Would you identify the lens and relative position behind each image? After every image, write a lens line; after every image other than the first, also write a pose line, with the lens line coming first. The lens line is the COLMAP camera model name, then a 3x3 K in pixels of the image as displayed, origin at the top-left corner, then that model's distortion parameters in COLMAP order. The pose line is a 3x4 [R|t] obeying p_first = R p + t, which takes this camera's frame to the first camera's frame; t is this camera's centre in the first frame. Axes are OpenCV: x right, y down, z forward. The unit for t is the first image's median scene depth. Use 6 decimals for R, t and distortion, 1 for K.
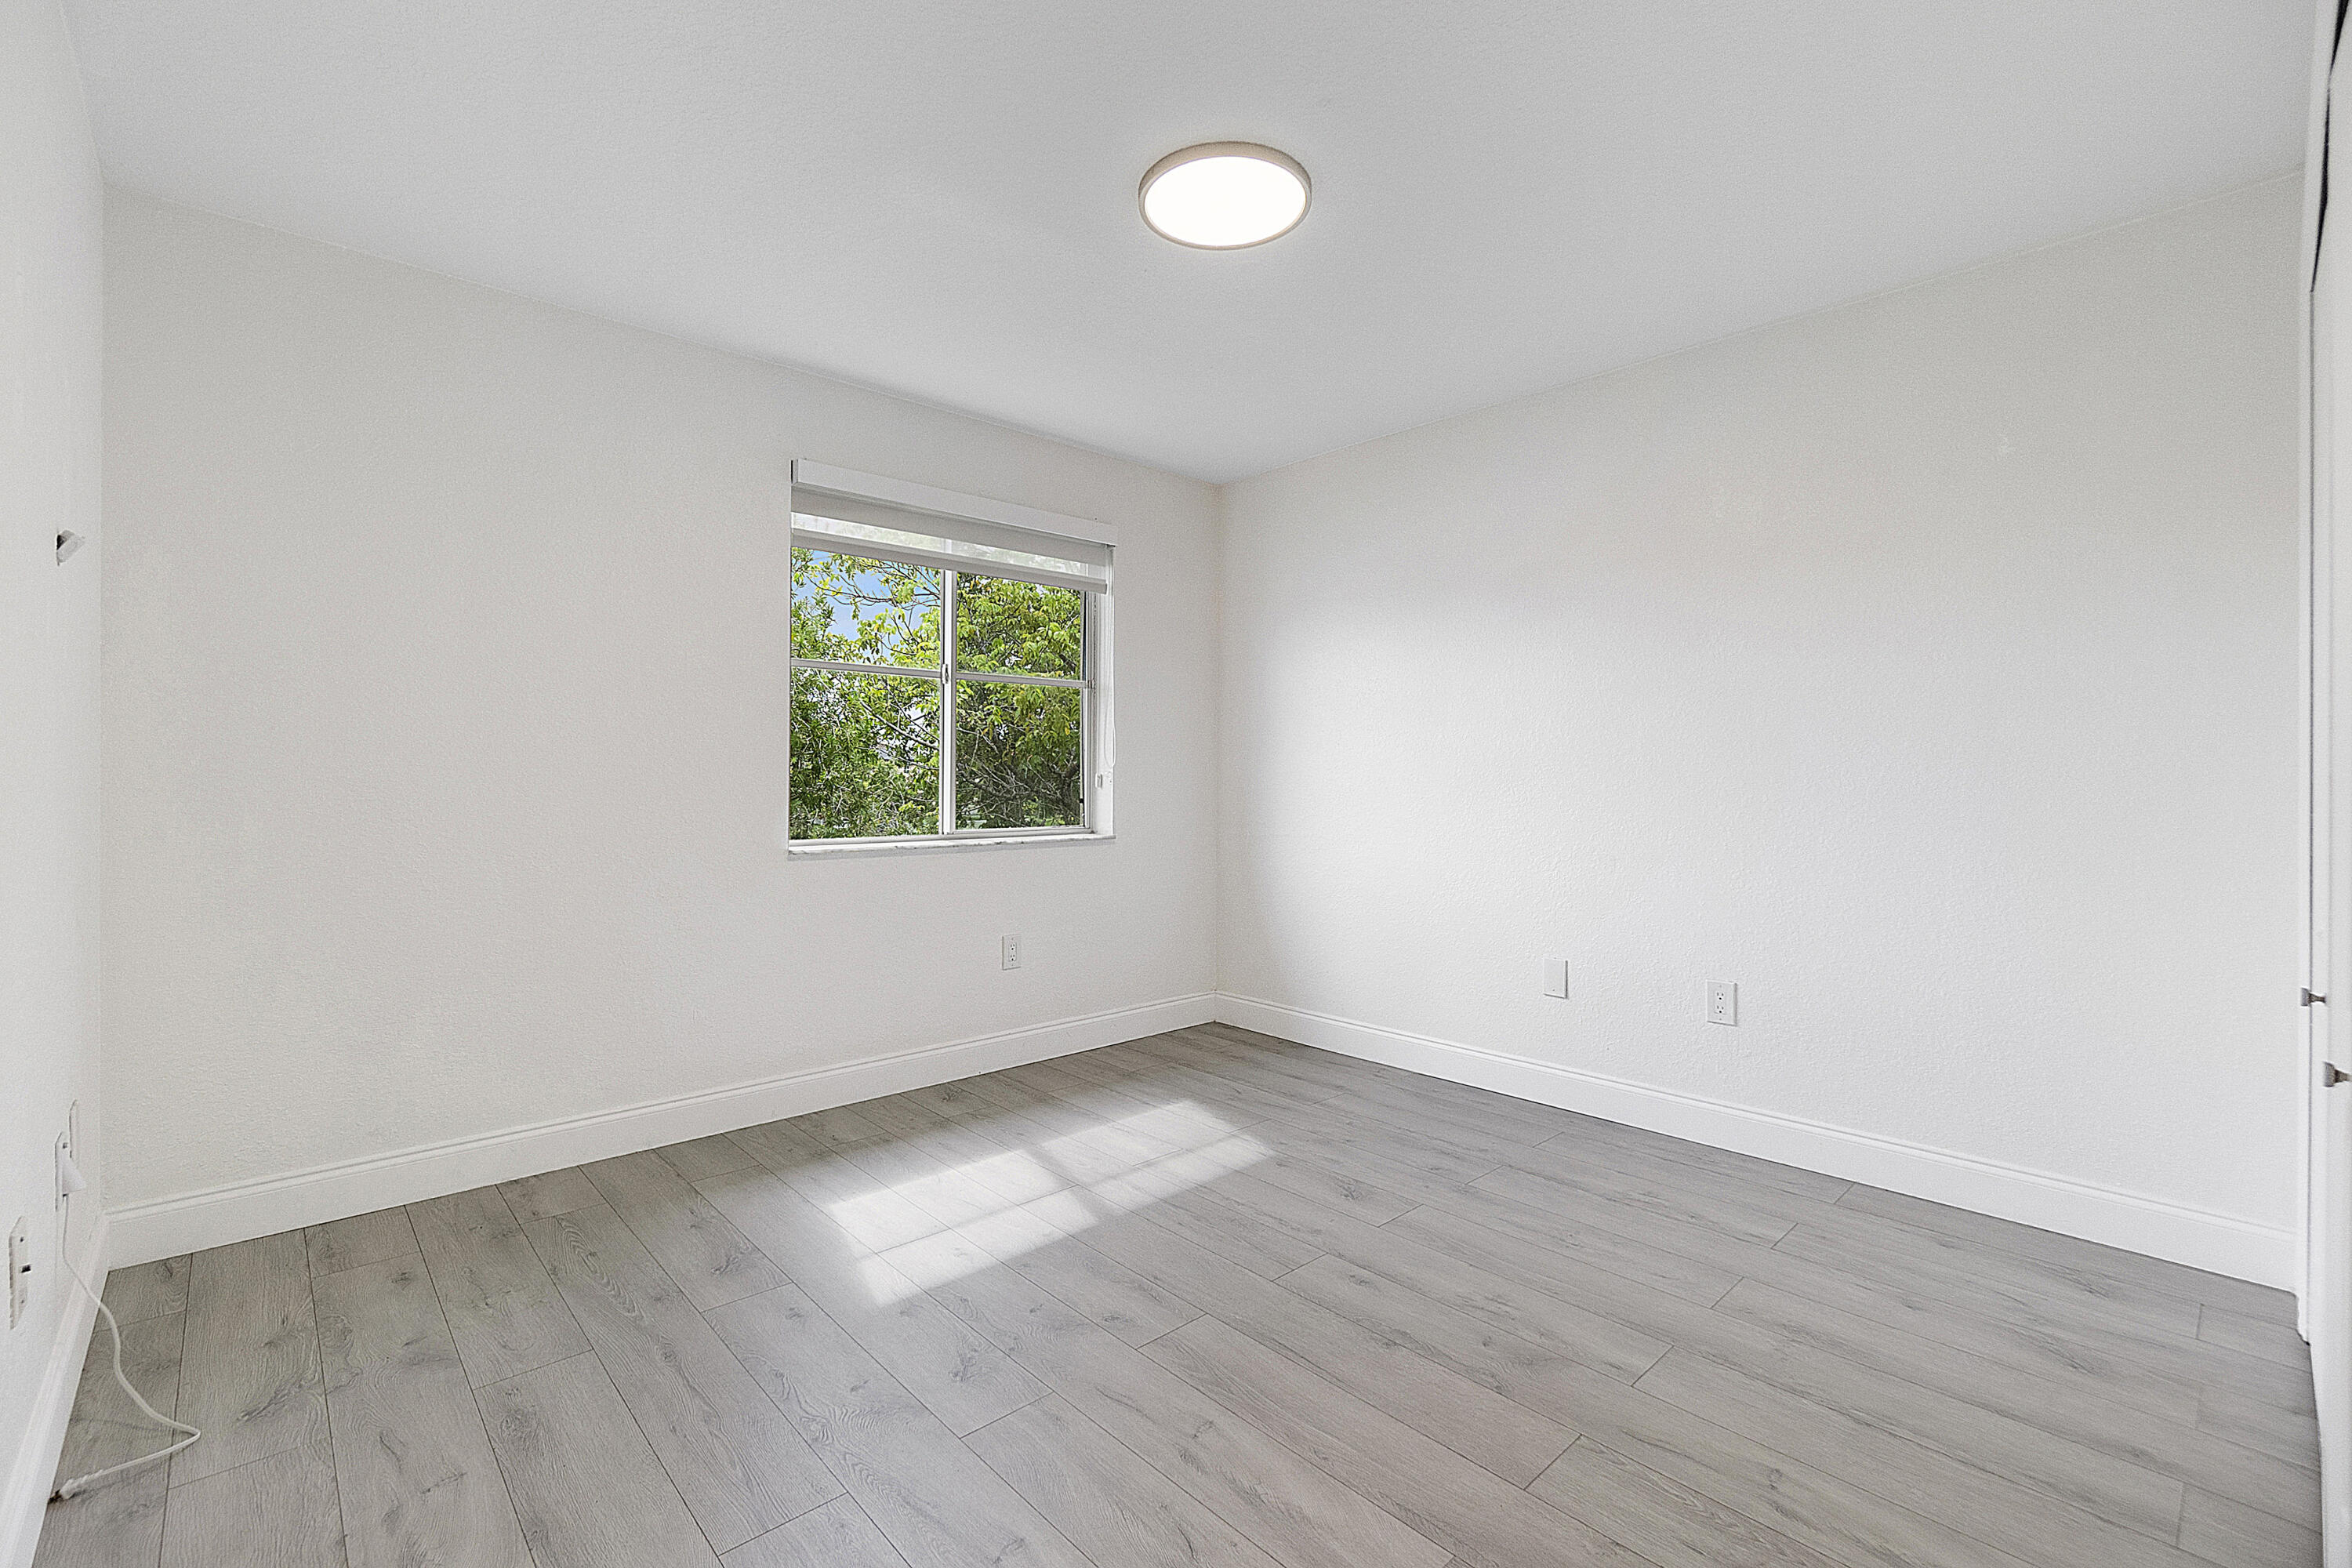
lens RADIAL K [[1009.8, 0, 1160.0], [0, 1009.8, 779.8], [0, 0, 1]] dist [-0.001379, 0.000488]
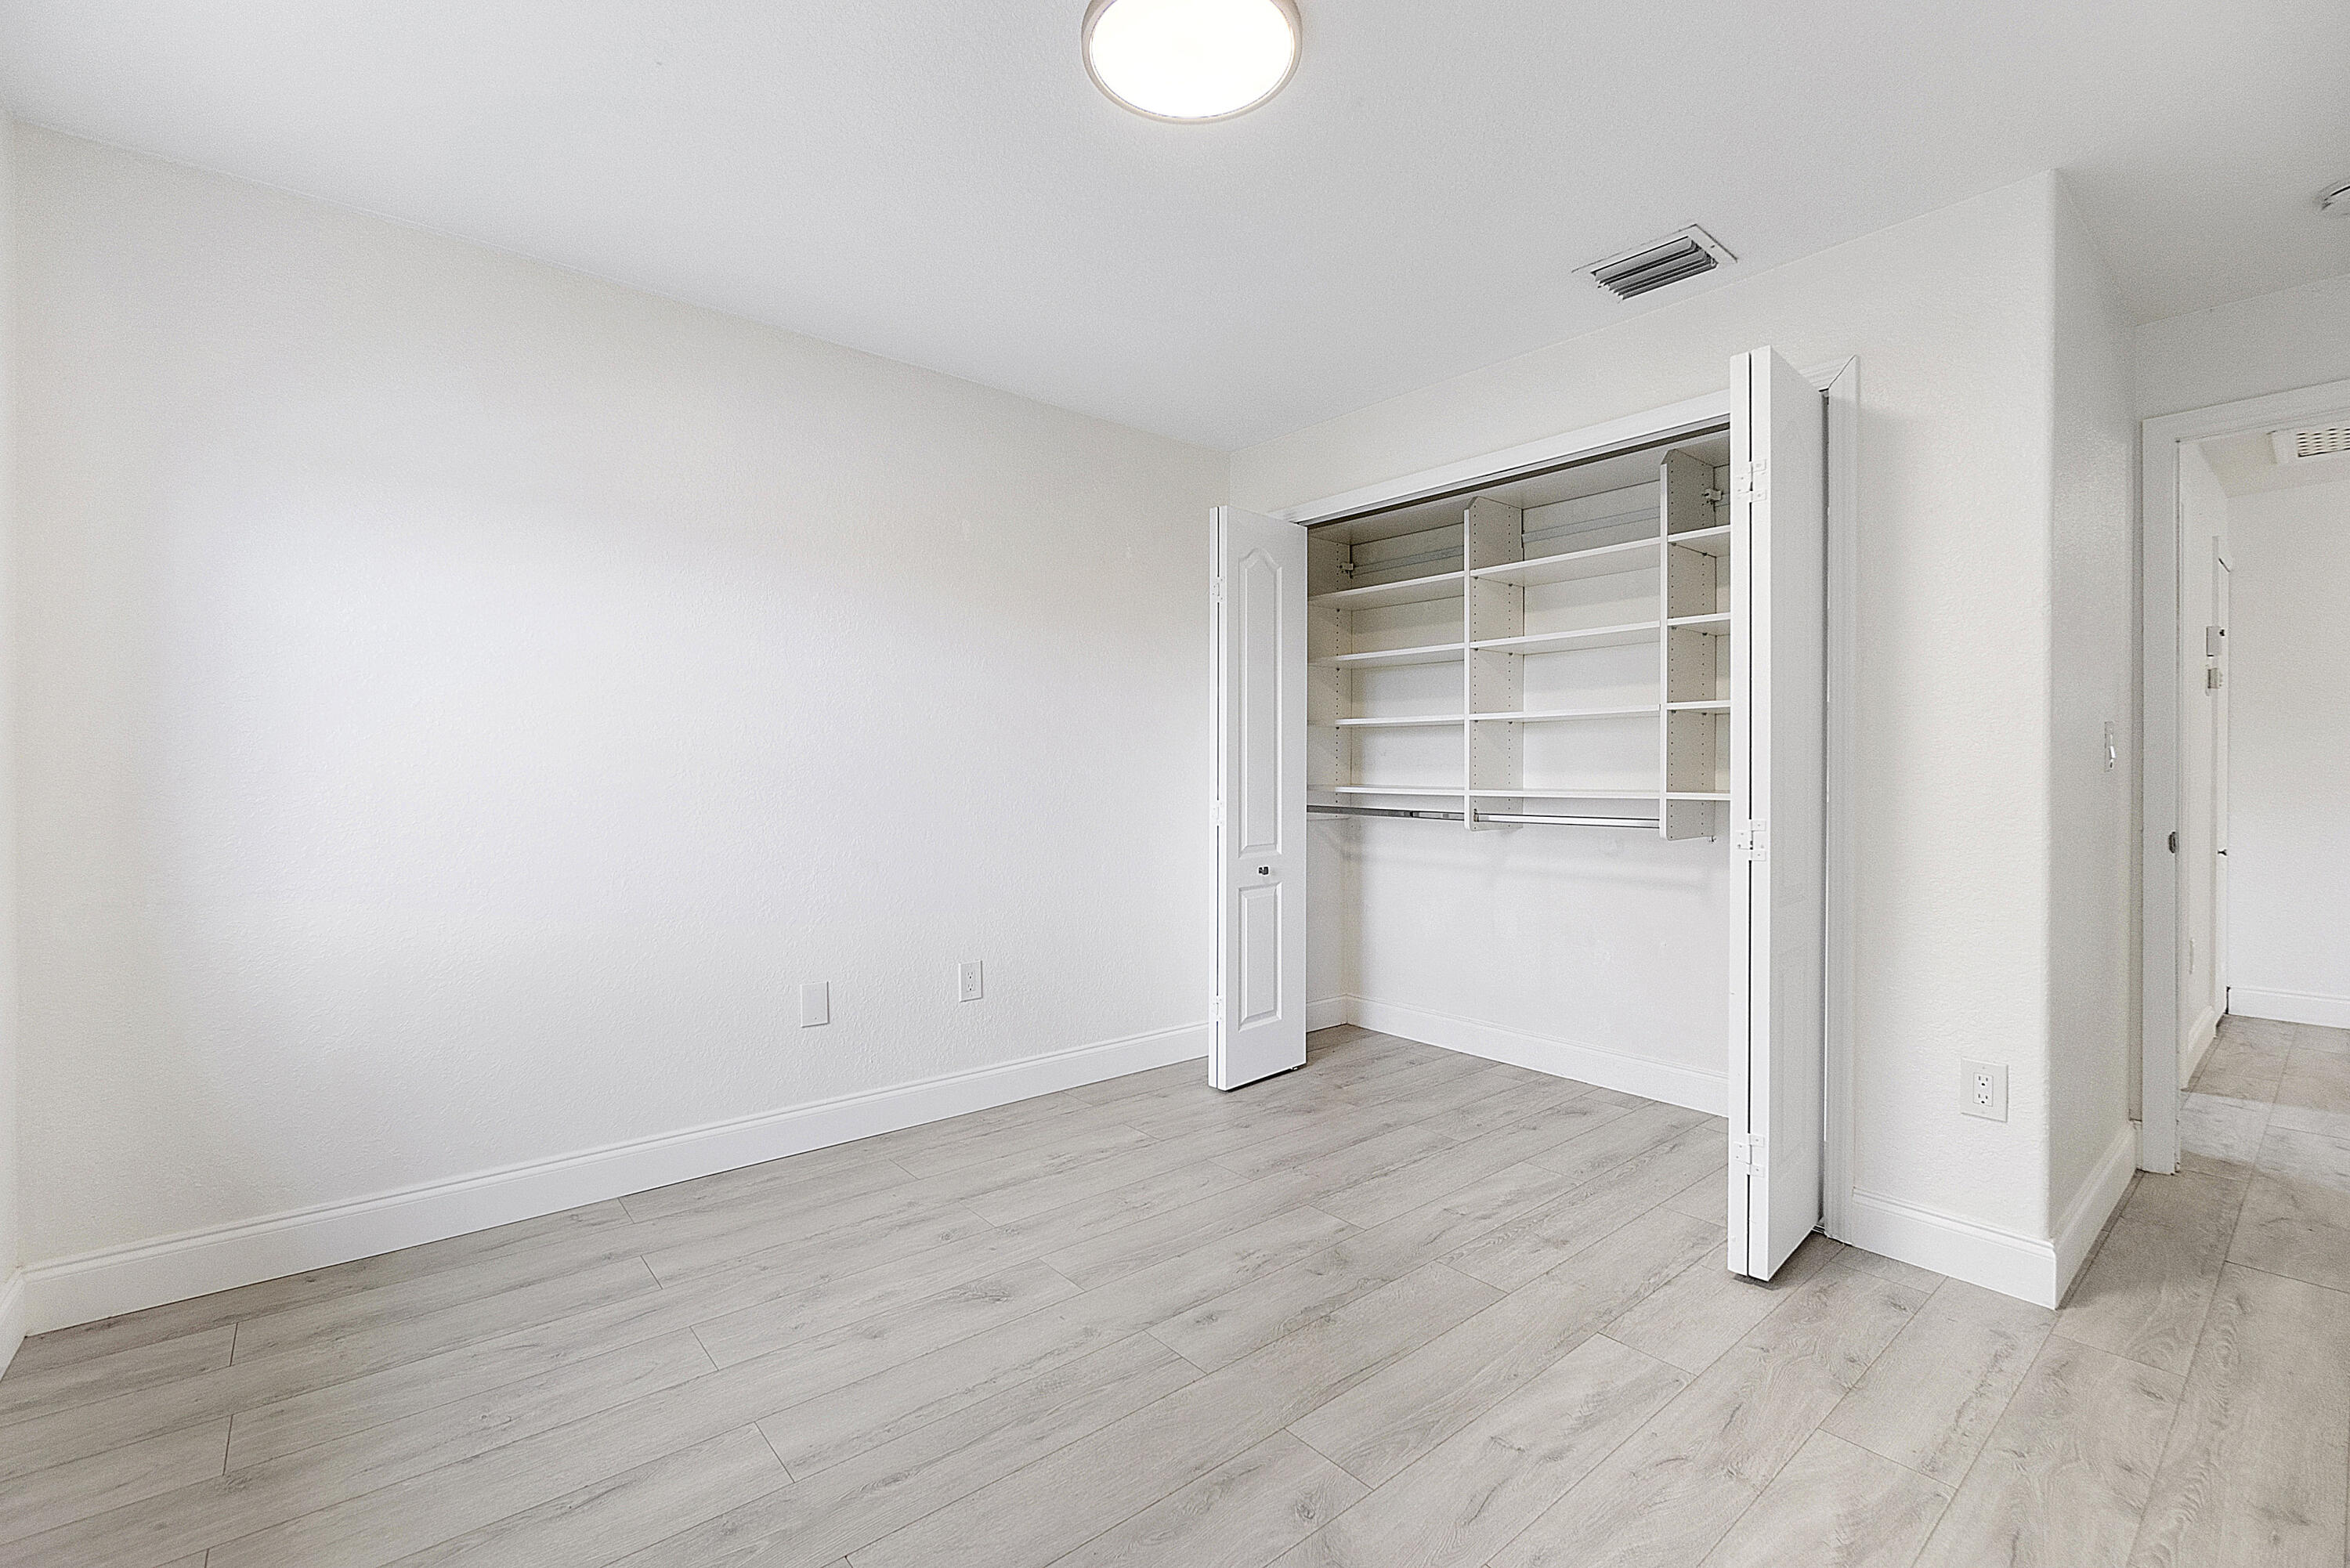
lens RADIAL K [[1019.3, 0, 1175.0], [0, 1019.3, 784.0], [0, 0, 1]] dist [-0.002263, -0.000268]
pose [[0.025128, -0.005805, 0.999667, -0.663549], [-0.002200, 0.999980, 0.005862, 0.000112], [-0.999682, -0.002347, 0.025114, 0.910161]]
